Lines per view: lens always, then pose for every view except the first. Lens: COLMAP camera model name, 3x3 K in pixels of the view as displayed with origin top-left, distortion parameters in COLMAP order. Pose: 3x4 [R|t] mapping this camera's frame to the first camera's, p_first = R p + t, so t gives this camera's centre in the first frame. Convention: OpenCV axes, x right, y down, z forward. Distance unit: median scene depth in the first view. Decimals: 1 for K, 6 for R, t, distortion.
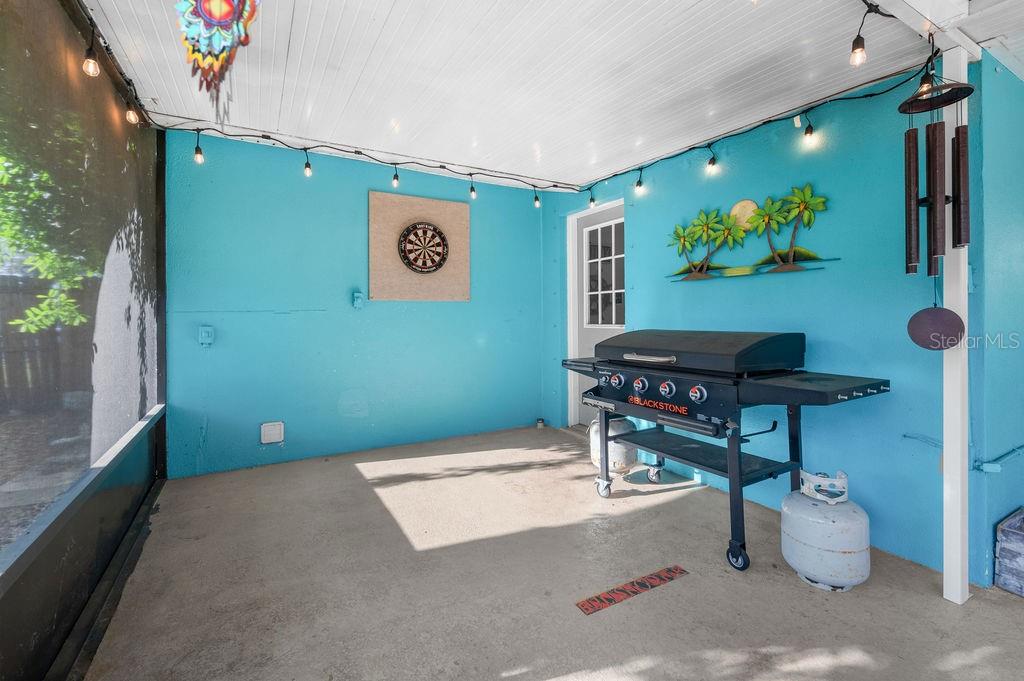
lens RADIAL K [[446.3, 0, 502.3], [0, 446.3, 315.0], [0, 0, 1]] dist [-0.001508, 0.000166]
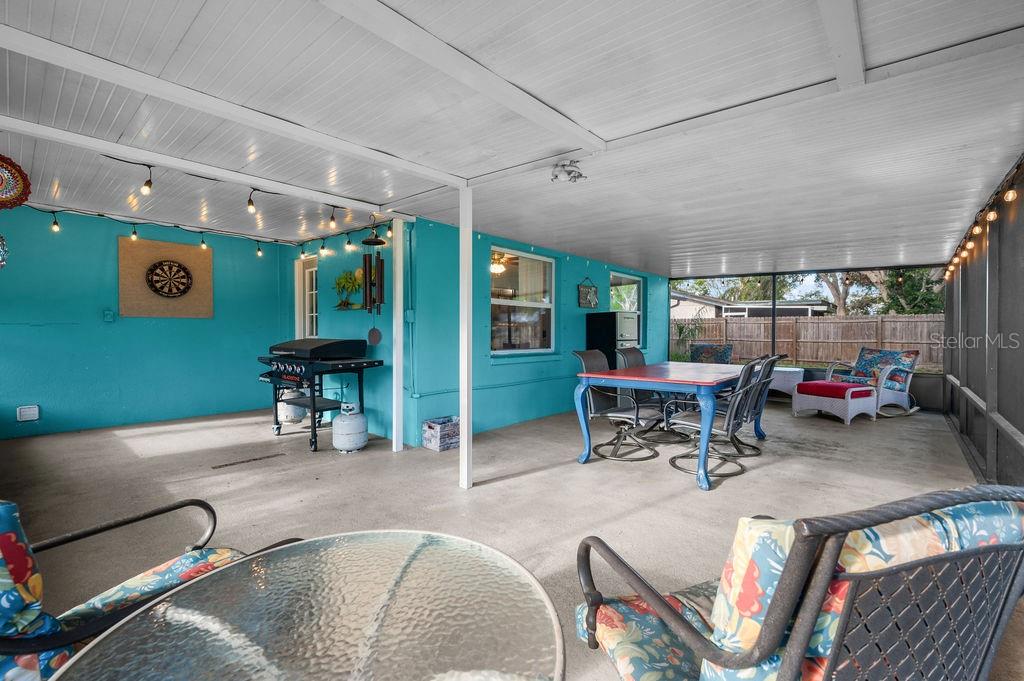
lens RADIAL K [[446.3, 0, 512.1], [0, 446.3, 340.4], [0, 0, 1]] dist [-0.001508, 0.000166]
pose [[0.943687, 0.002433, 0.330831, 0.371600], [-0.012506, 0.999521, 0.028322, -0.014224], [-0.330603, -0.030865, 0.943265, -0.661707]]
